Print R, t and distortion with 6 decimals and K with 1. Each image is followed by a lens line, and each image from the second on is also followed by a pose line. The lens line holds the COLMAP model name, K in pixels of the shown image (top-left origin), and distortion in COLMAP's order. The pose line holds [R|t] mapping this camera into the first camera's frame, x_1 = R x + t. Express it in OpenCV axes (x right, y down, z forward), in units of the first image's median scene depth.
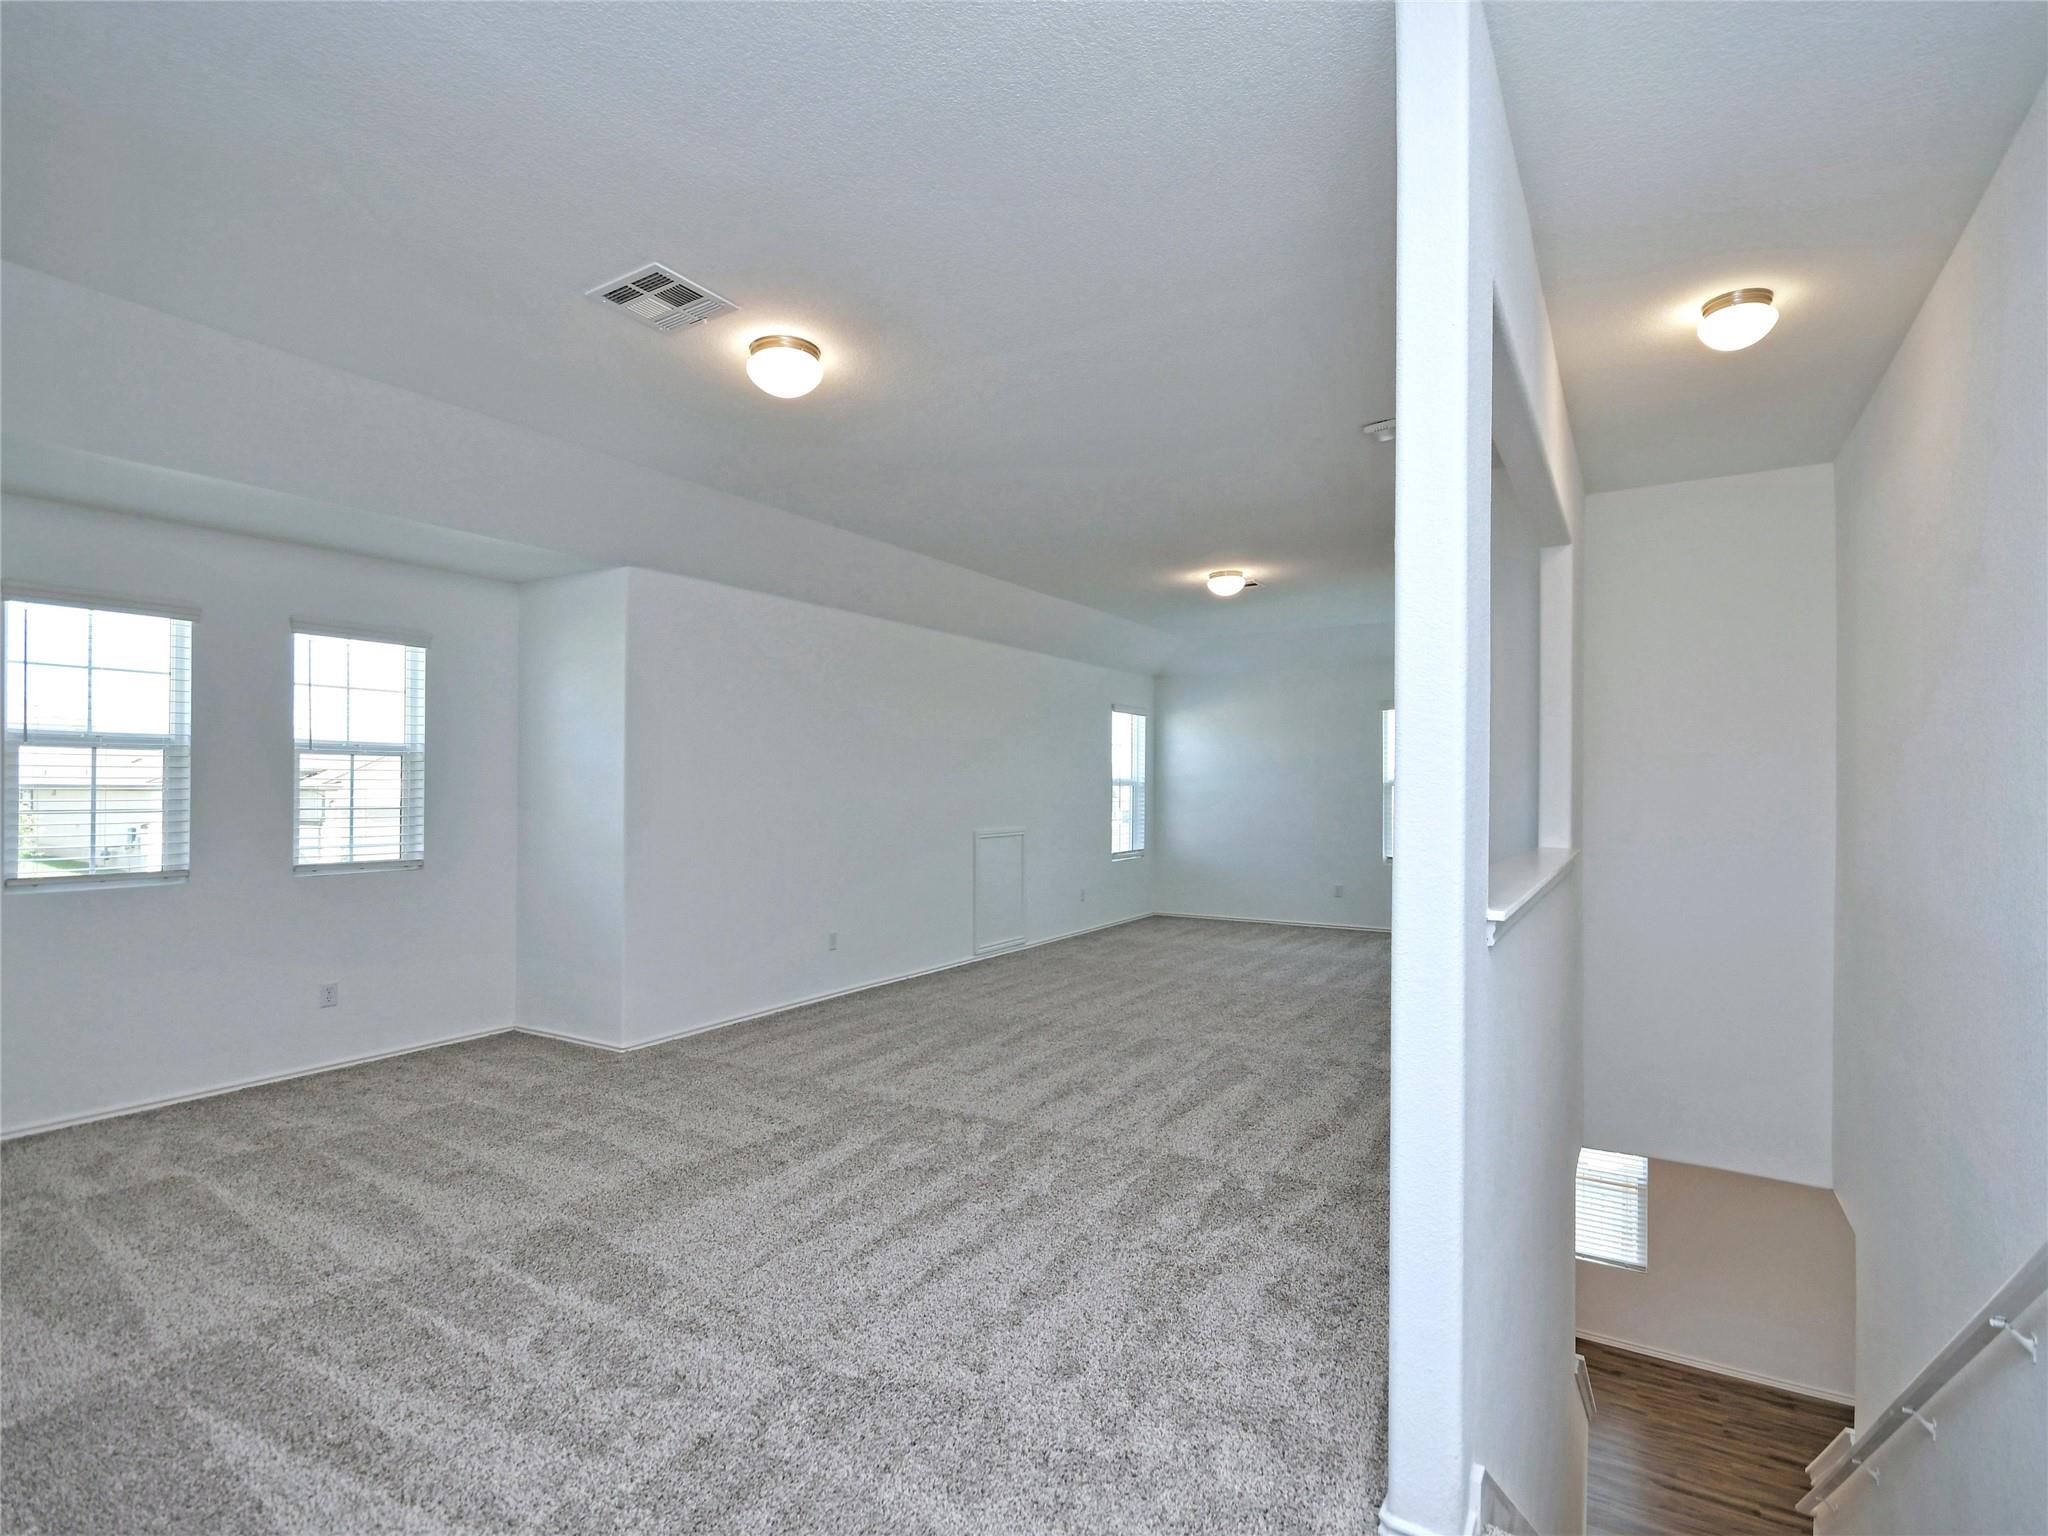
lens RADIAL K [[1006.7, 0, 1020.4], [0, 1006.7, 779.9], [0, 0, 1]] dist [0.002567, -0.004248]
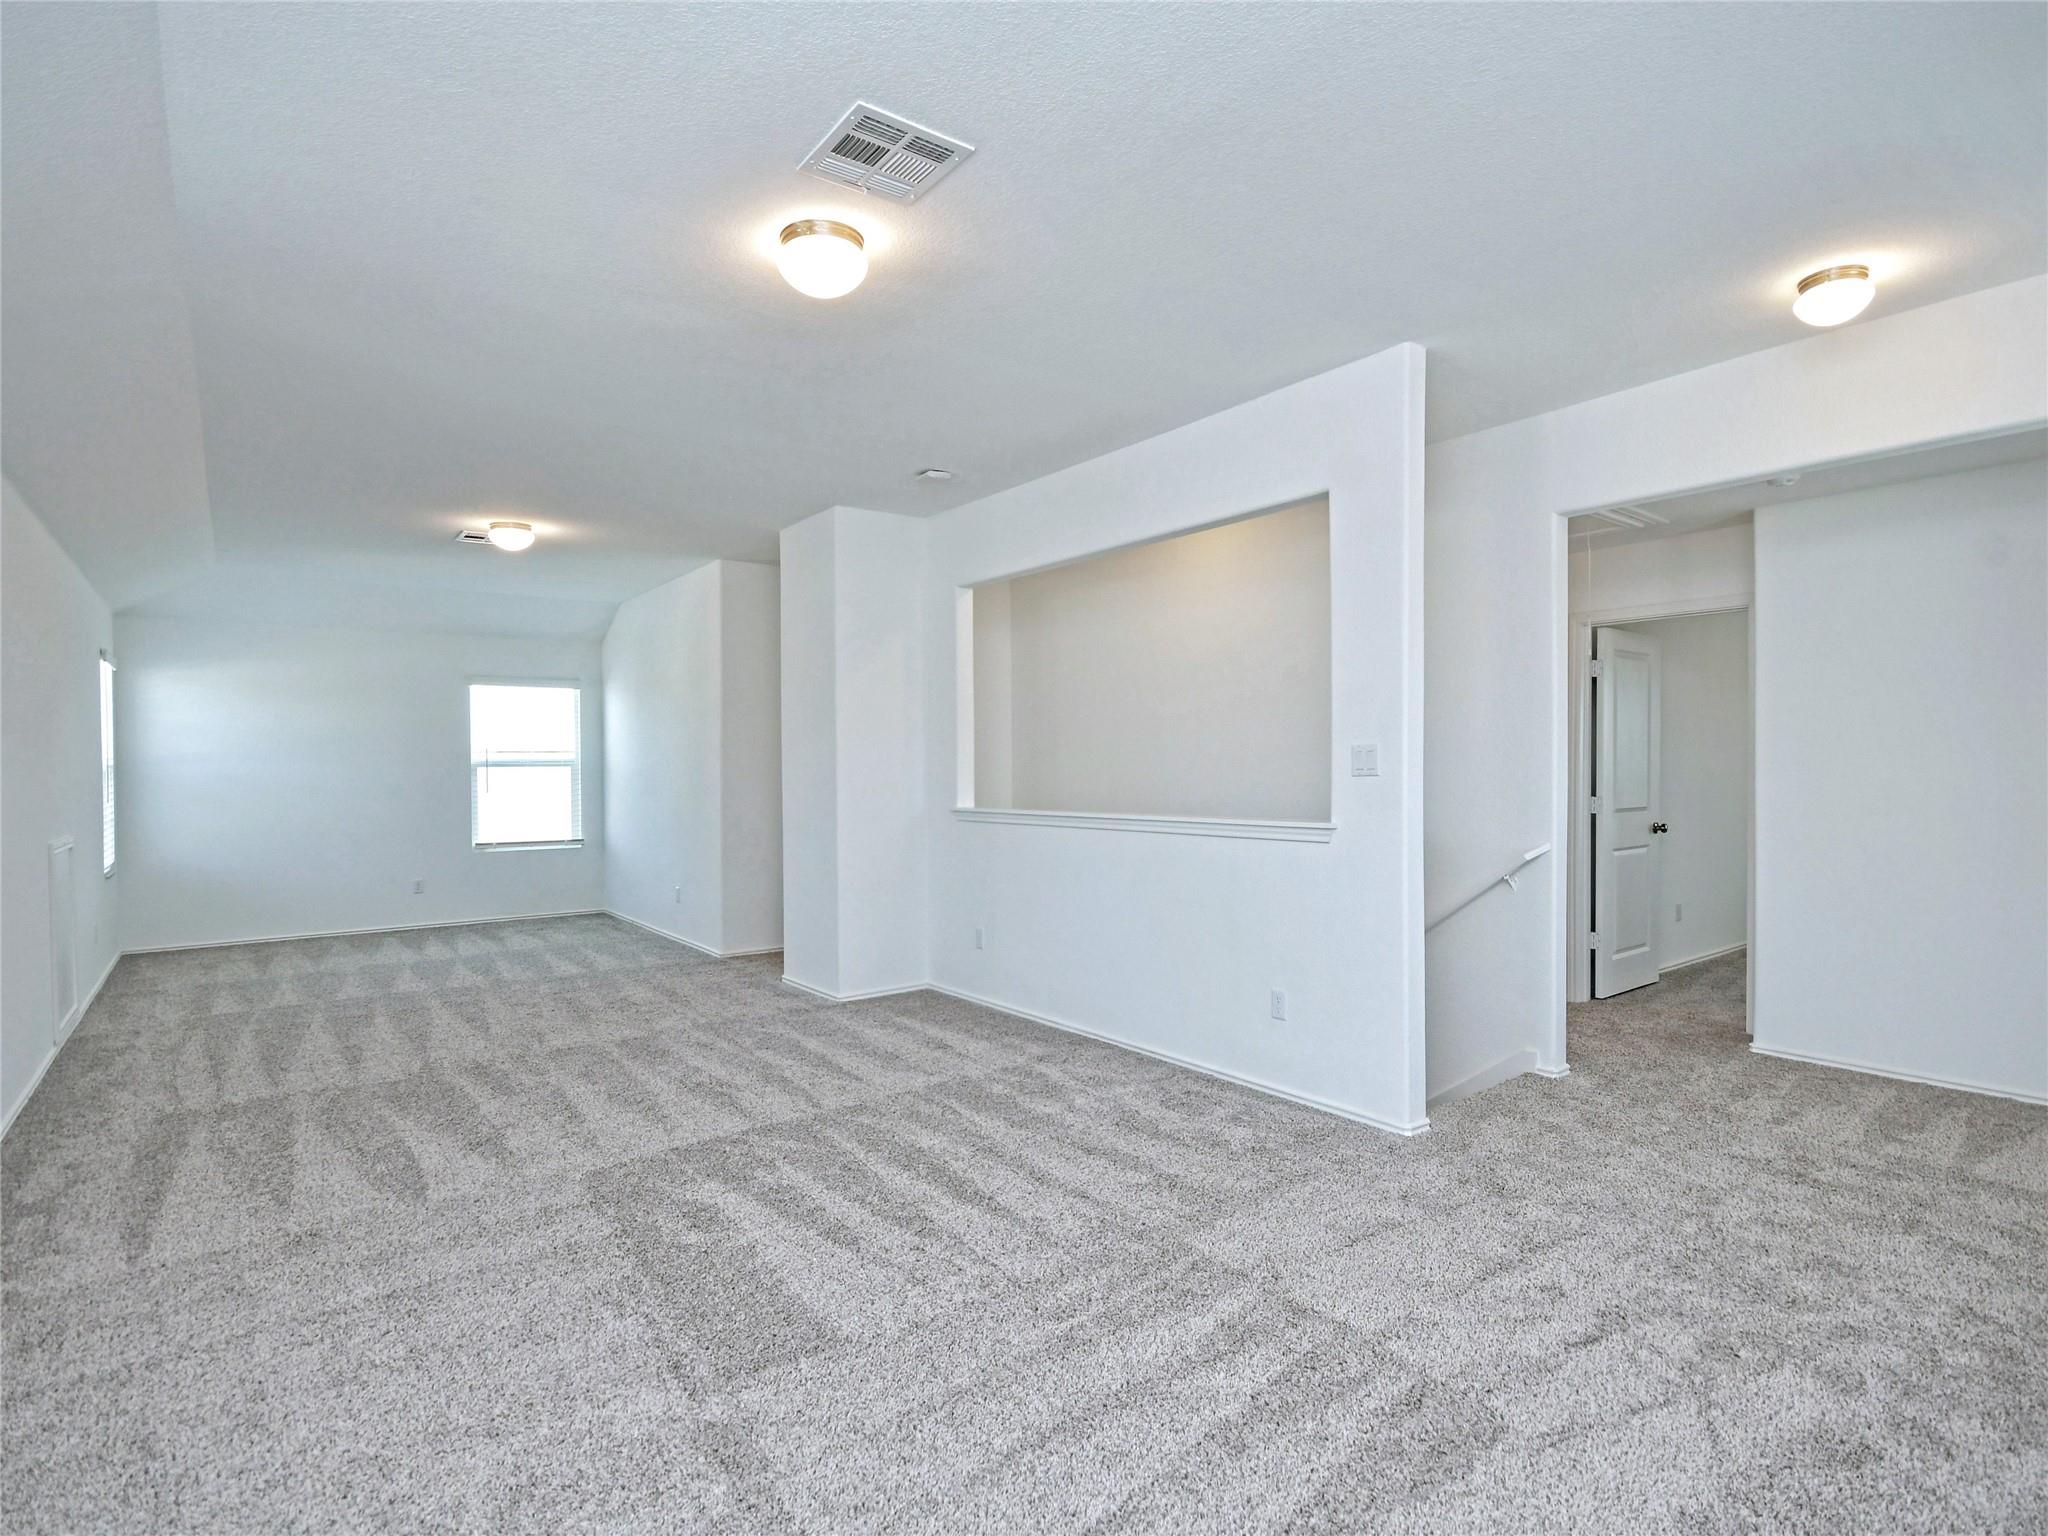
lens RADIAL K [[1006.7, 0, 1020.4], [0, 1006.7, 779.9], [0, 0, 1]] dist [0.002567, -0.004248]
pose [[0.360404, -0.014436, 0.932685, -0.707420], [-0.001551, 0.999870, 0.016075, 0.003609], [-0.932795, -0.007240, 0.360335, 0.398225]]
